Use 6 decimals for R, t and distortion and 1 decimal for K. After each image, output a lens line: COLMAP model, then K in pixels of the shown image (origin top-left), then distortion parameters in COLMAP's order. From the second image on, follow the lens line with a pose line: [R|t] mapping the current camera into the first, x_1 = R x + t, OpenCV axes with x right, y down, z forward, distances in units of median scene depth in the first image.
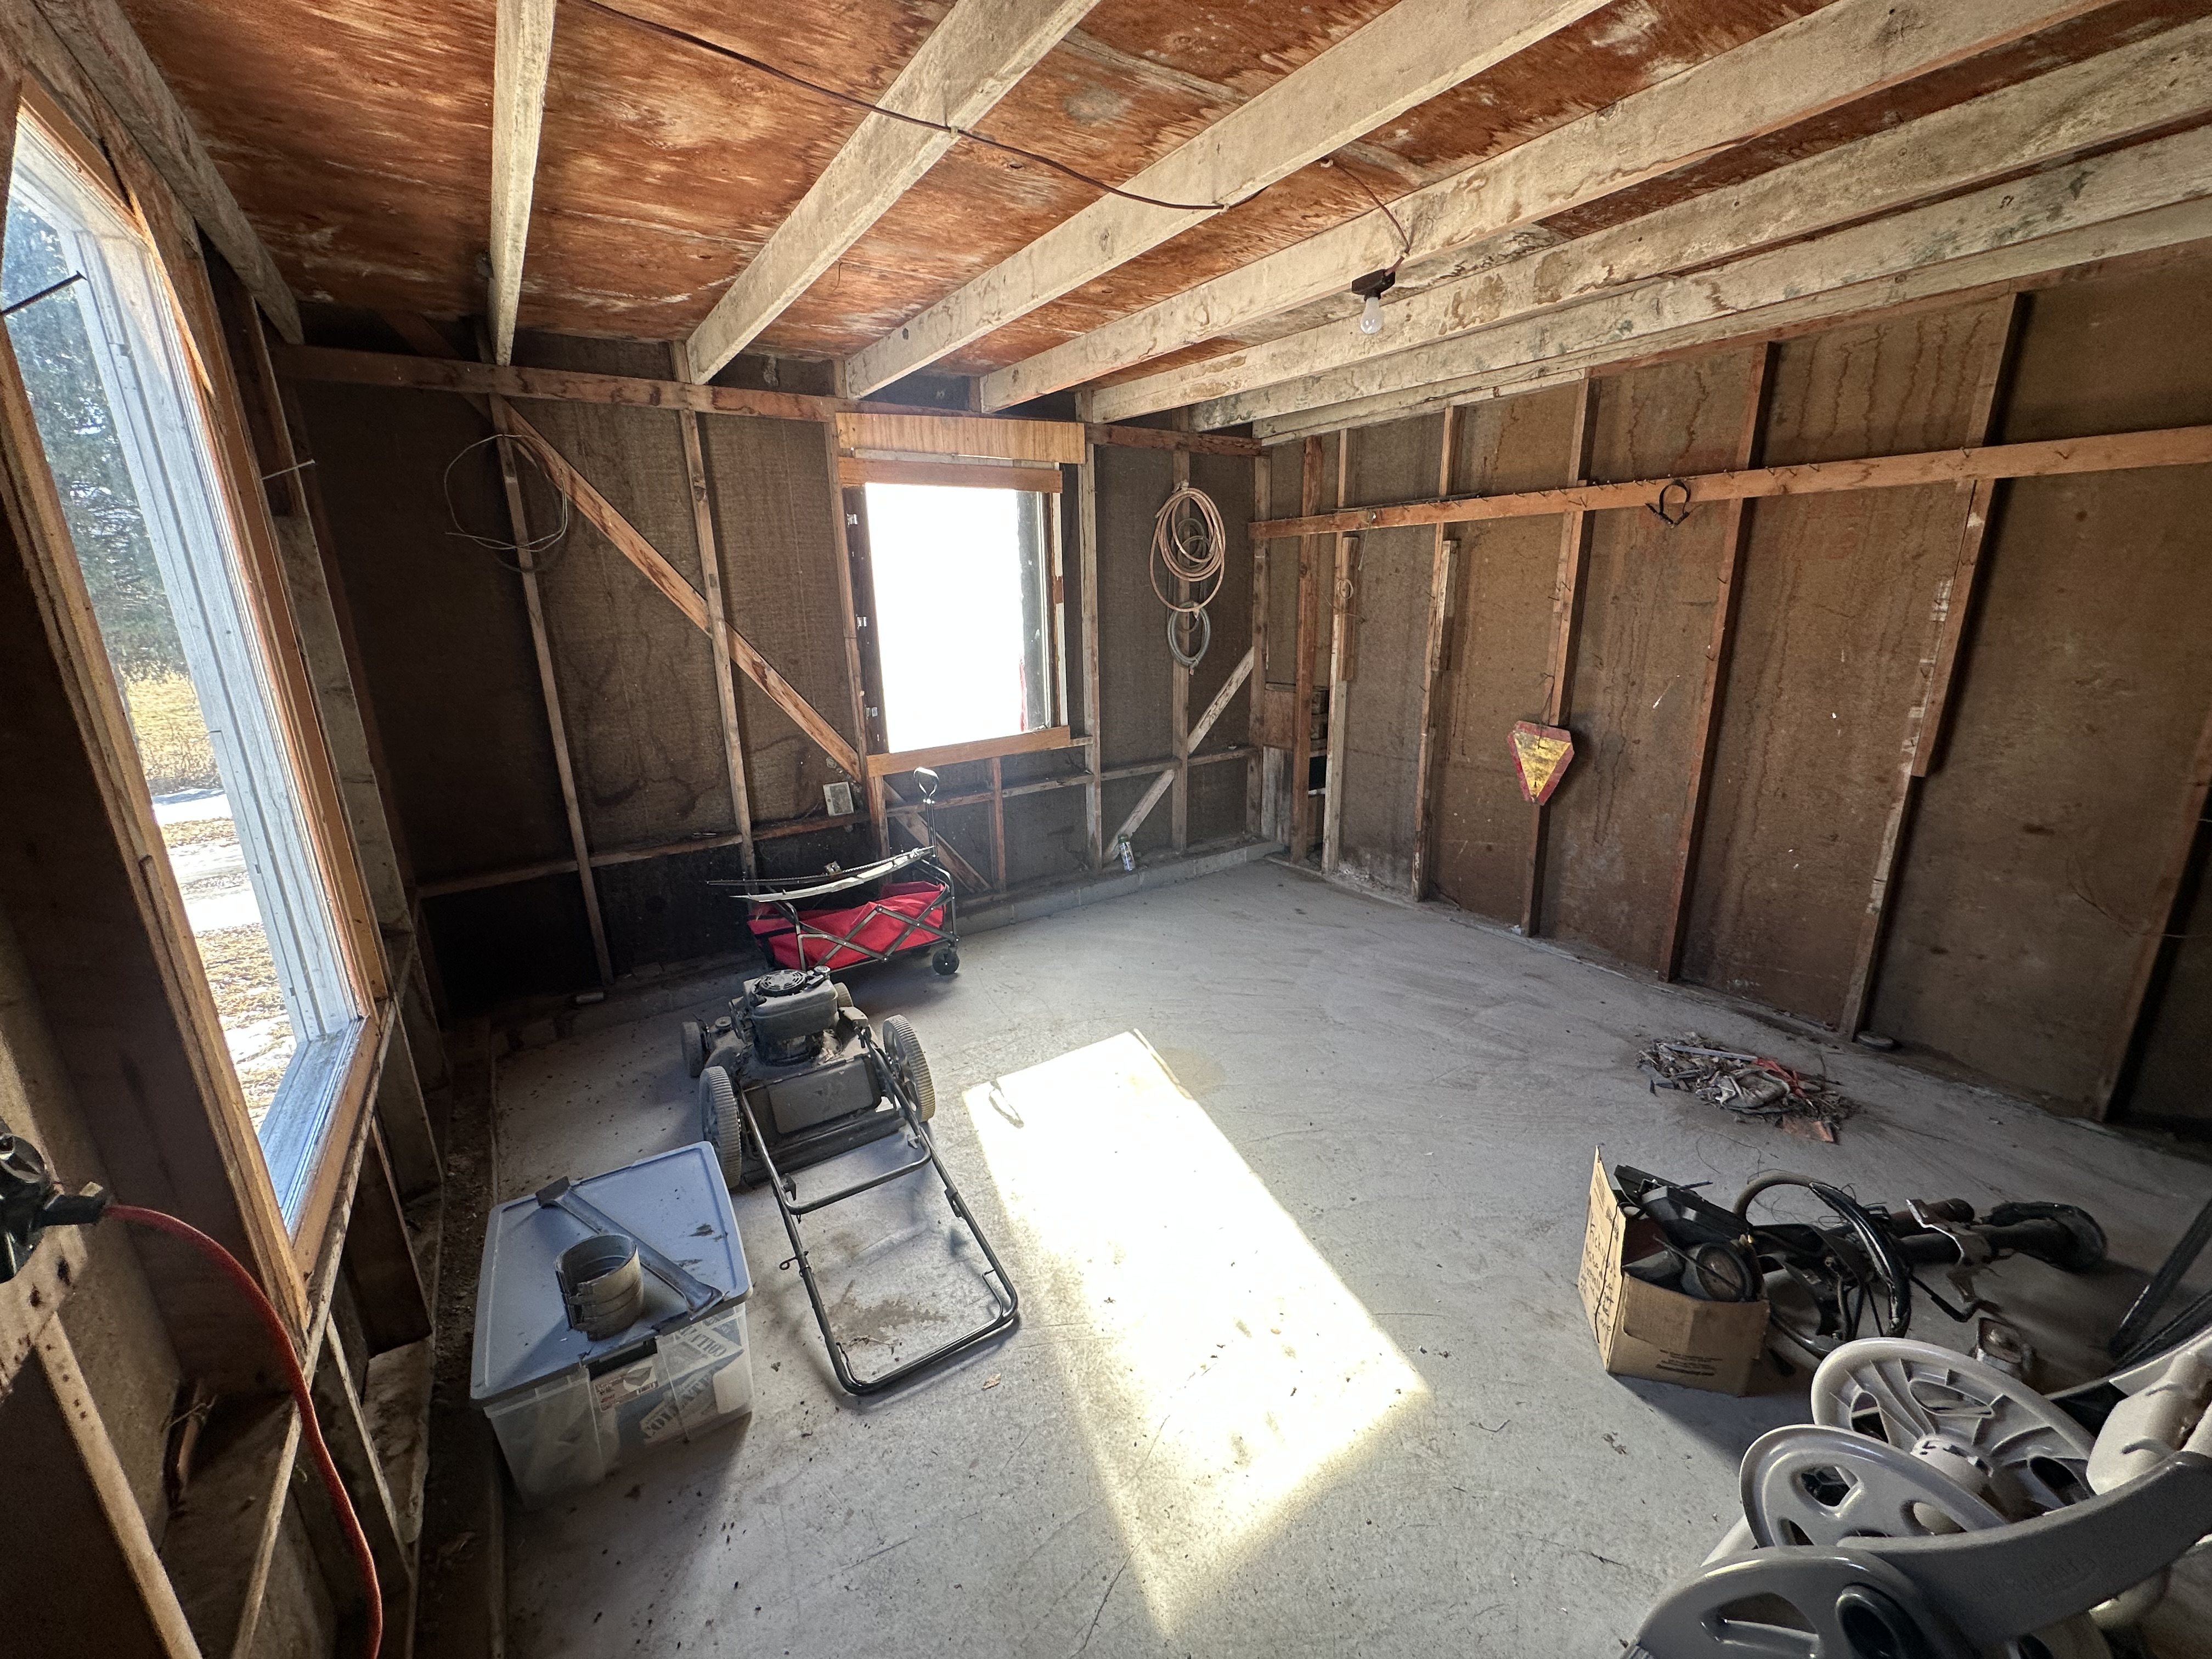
lens RADIAL K [[878.7, 0, 1106.0], [0, 878.7, 829.5], [0, 0, 1]] dist [-0.001942, 0.000248]
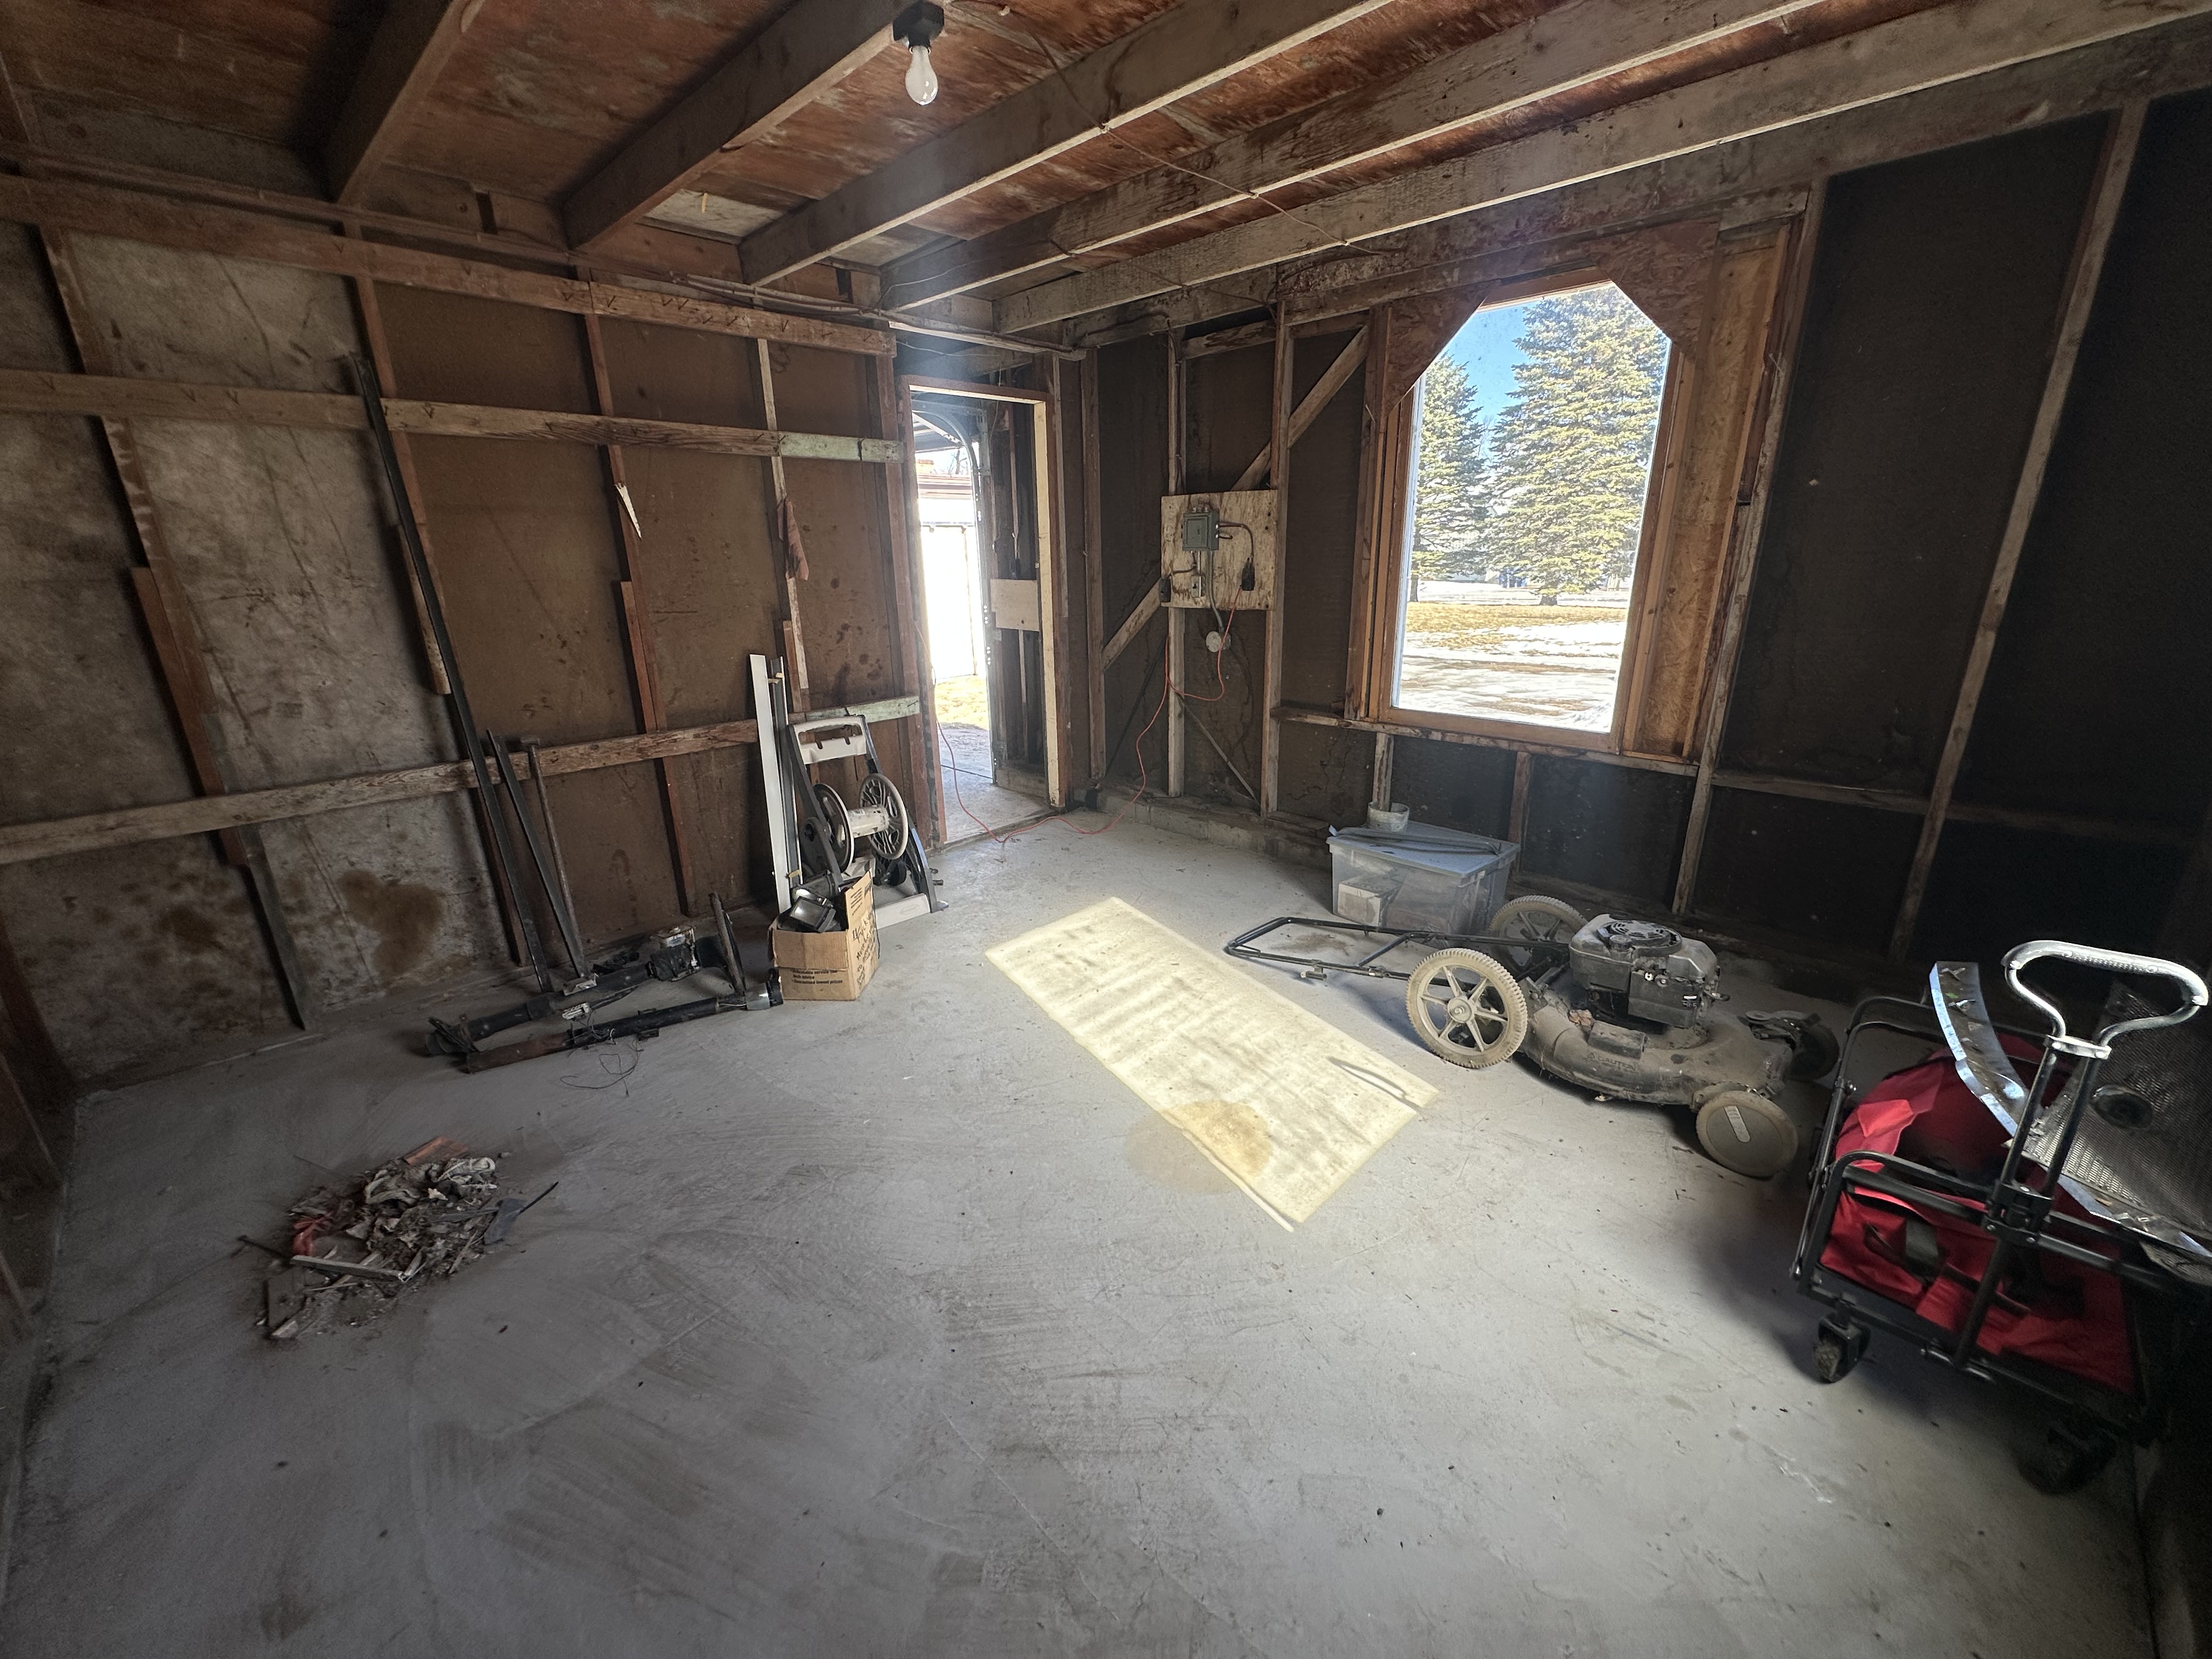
lens RADIAL K [[878.7, 0, 1106.0], [0, 878.7, 829.5], [0, 0, 1]] dist [-0.001942, 0.000248]
pose [[-0.979955, 0.098725, -0.173039, 0.242752], [-0.015352, 0.828572, 0.559672, -0.337460], [0.198629, 0.551110, -0.810447, 1.397458]]
